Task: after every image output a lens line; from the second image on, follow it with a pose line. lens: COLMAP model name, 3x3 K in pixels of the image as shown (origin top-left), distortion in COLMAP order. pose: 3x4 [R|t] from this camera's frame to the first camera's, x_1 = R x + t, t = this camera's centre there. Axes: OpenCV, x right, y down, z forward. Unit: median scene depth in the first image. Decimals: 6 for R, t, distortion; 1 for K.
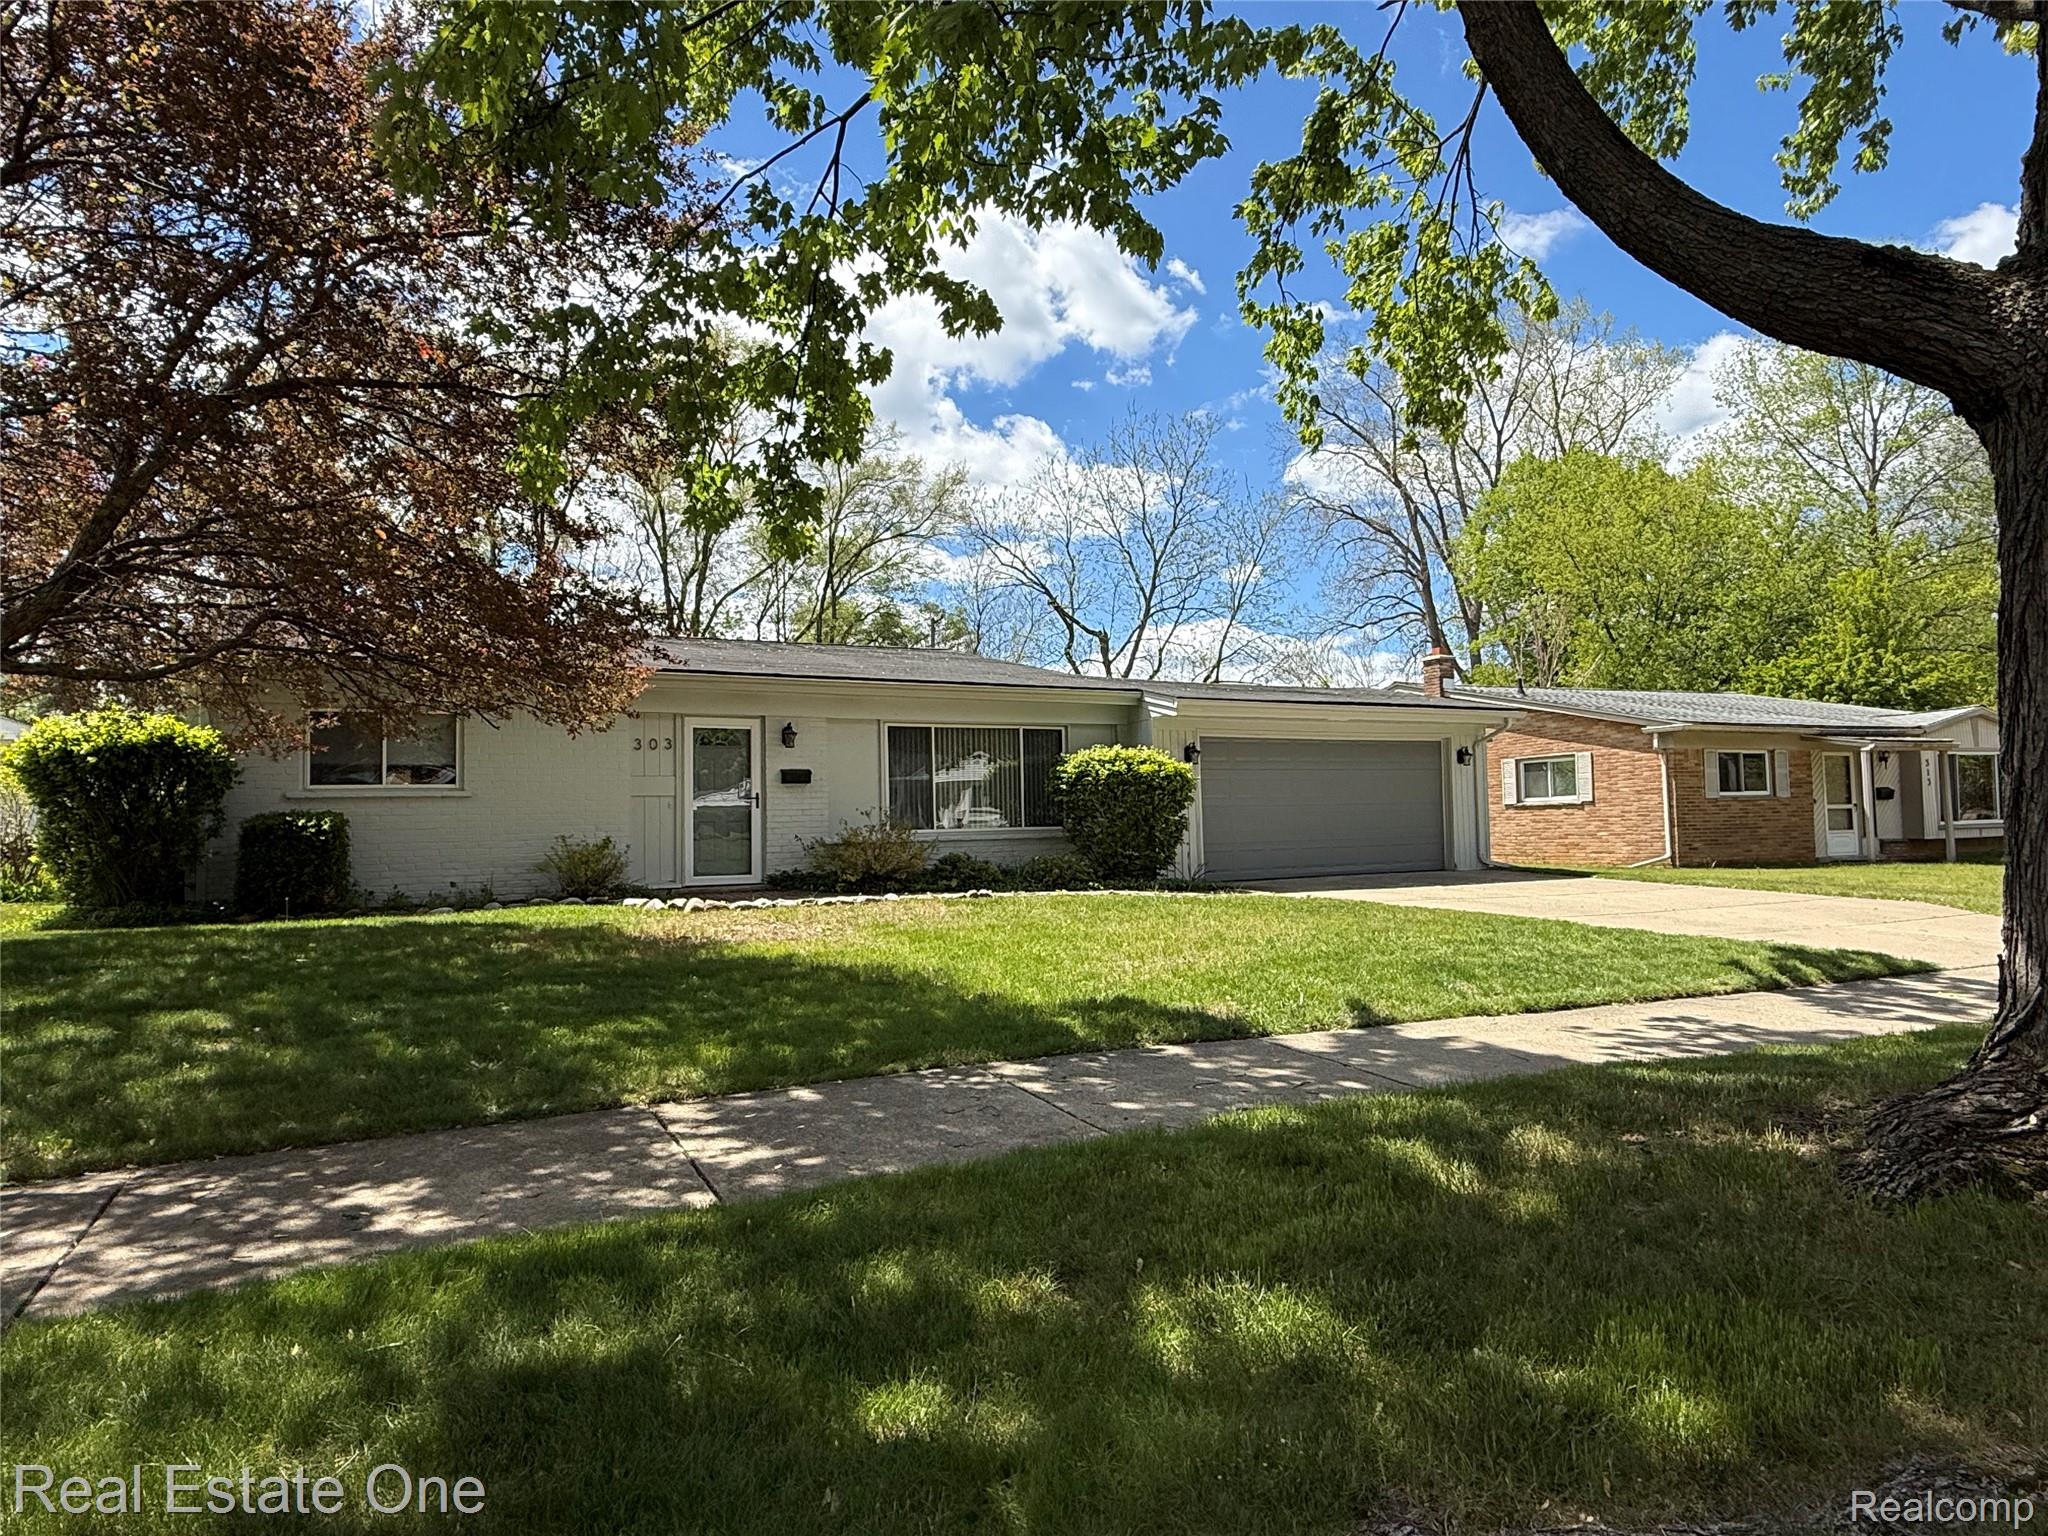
lens RADIAL K [[1183.5, 0, 1024.0], [0, 1183.5, 768.0], [0, 0, 1]] dist [-0.000032, -0.000168]
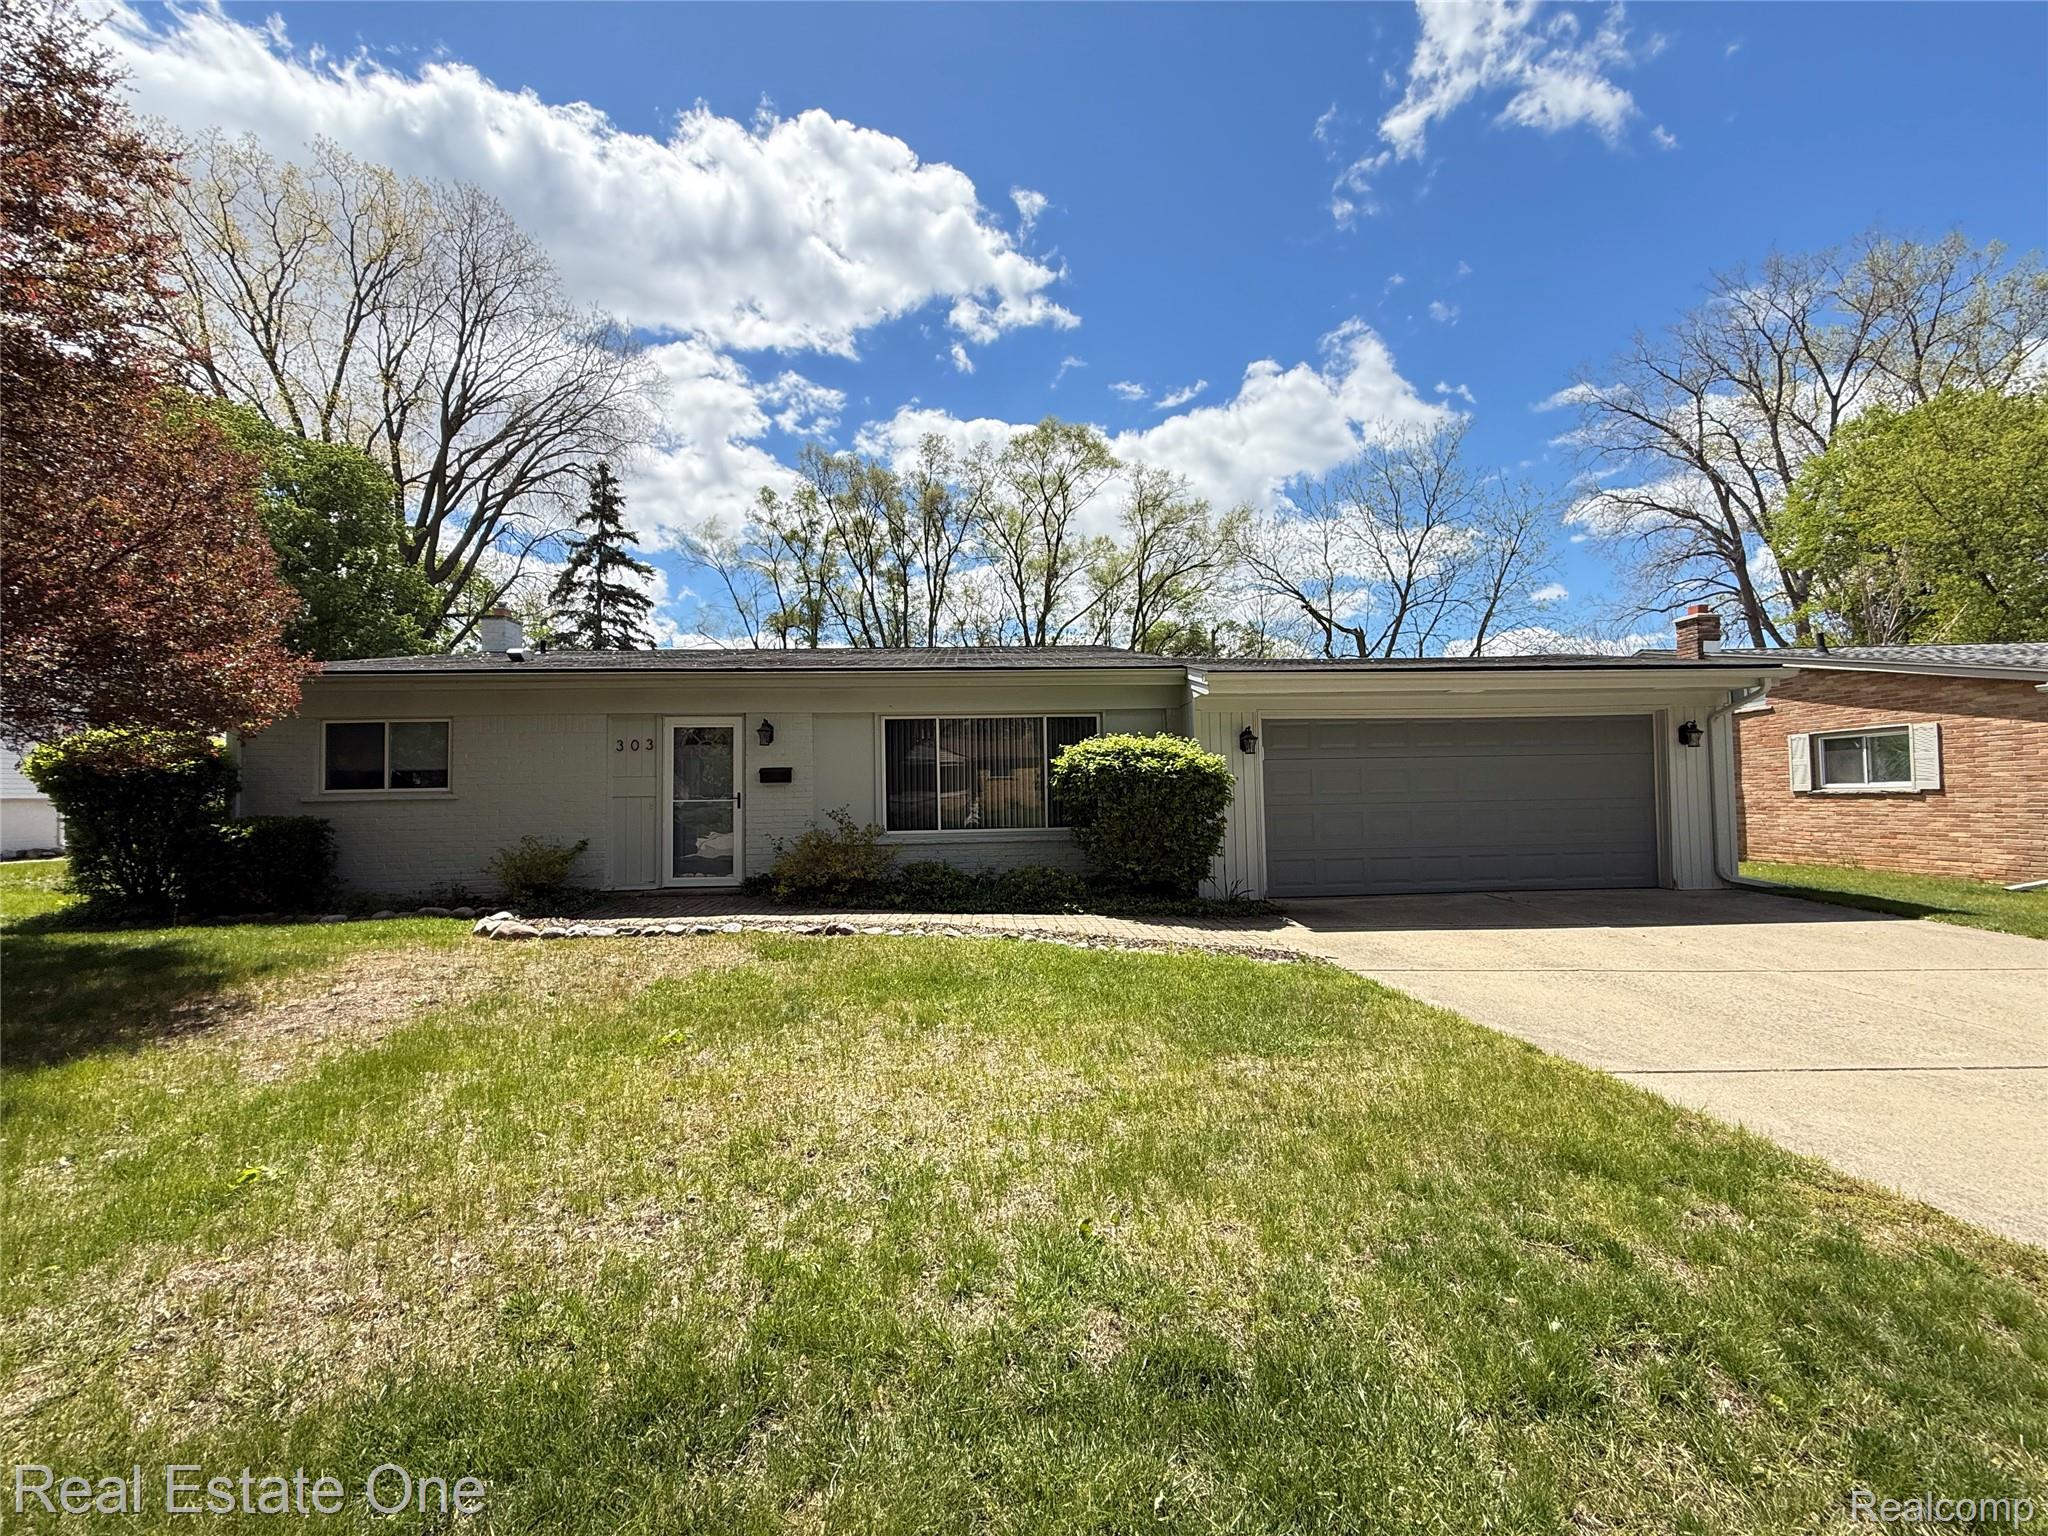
lens RADIAL K [[830.6, 0, 985.4], [0, 830.6, 777.9], [0, 0, 1]] dist [0.001013, 0.000133]
pose [[0.912625, -0.004480, -0.408772, 0.140098], [0.017634, 0.999441, 0.028418, -0.003956], [0.408416, -0.033143, 0.912194, 0.267336]]
